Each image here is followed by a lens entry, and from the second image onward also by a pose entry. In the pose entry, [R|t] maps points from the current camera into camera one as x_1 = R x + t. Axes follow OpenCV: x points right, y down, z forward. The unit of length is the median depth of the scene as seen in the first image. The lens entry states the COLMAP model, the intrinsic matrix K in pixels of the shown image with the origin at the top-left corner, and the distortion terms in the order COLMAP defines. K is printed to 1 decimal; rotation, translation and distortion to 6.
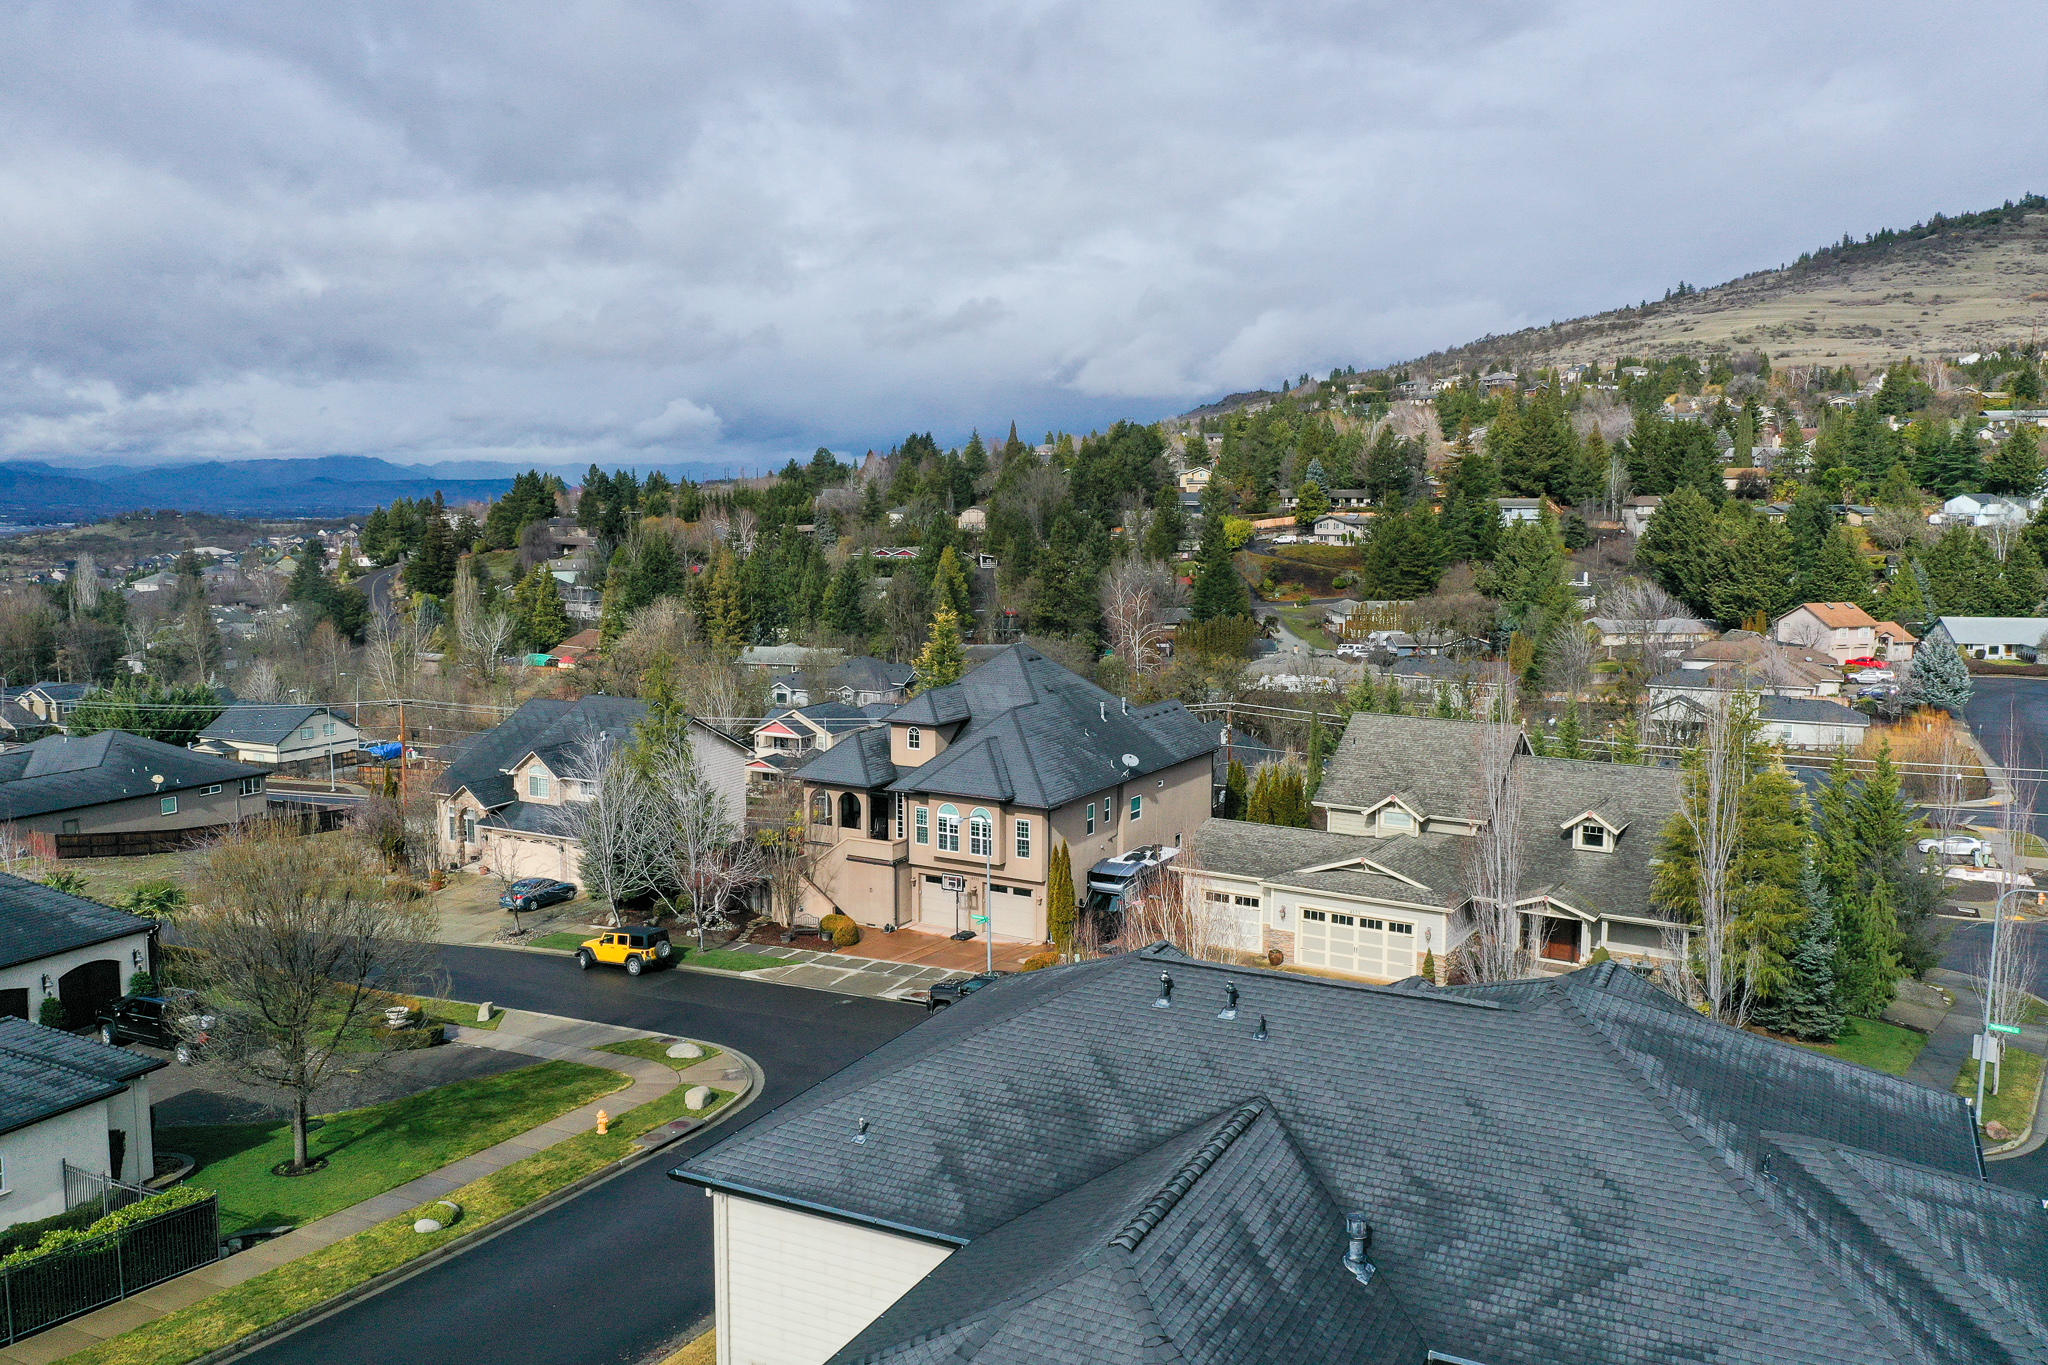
lens RADIAL K [[1635.6, 0, 1021.6], [0, 1635.6, 675.0], [0, 0, 1]] dist [0.014711, -0.001673]
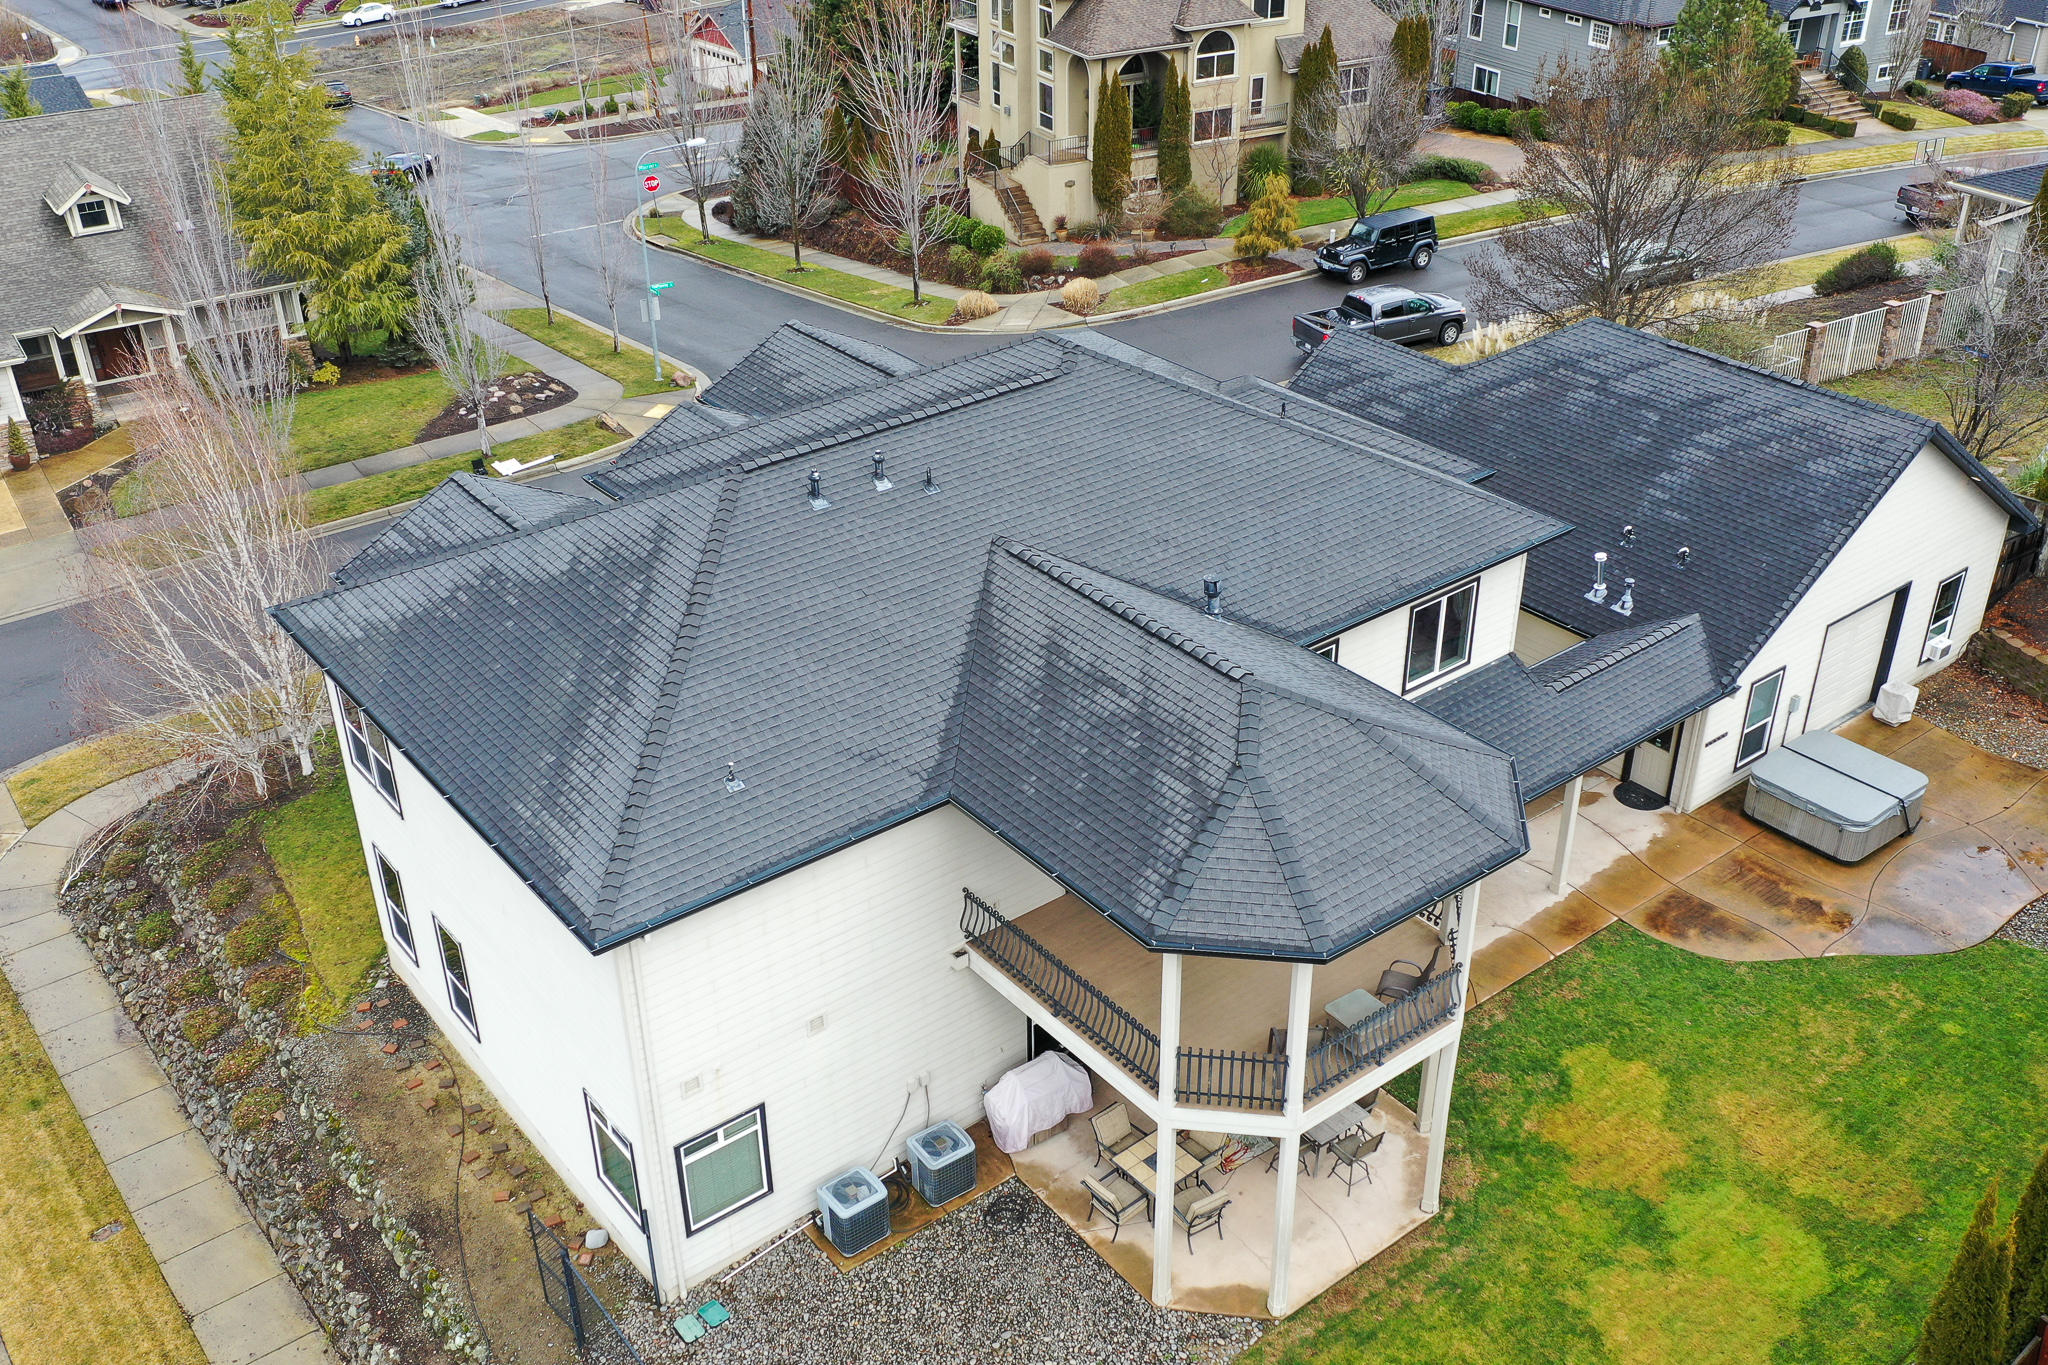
lens RADIAL K [[1906.3, 0, 994.7], [0, 1906.3, 683.2], [0, 0, 1]] dist [0.011894, 0.001194]
pose [[0.437898, -0.460336, 0.772228, -0.804207], [0.125382, 0.881839, 0.454577, -0.195351], [-0.890239, -0.102234, 0.443873, 0.474303]]
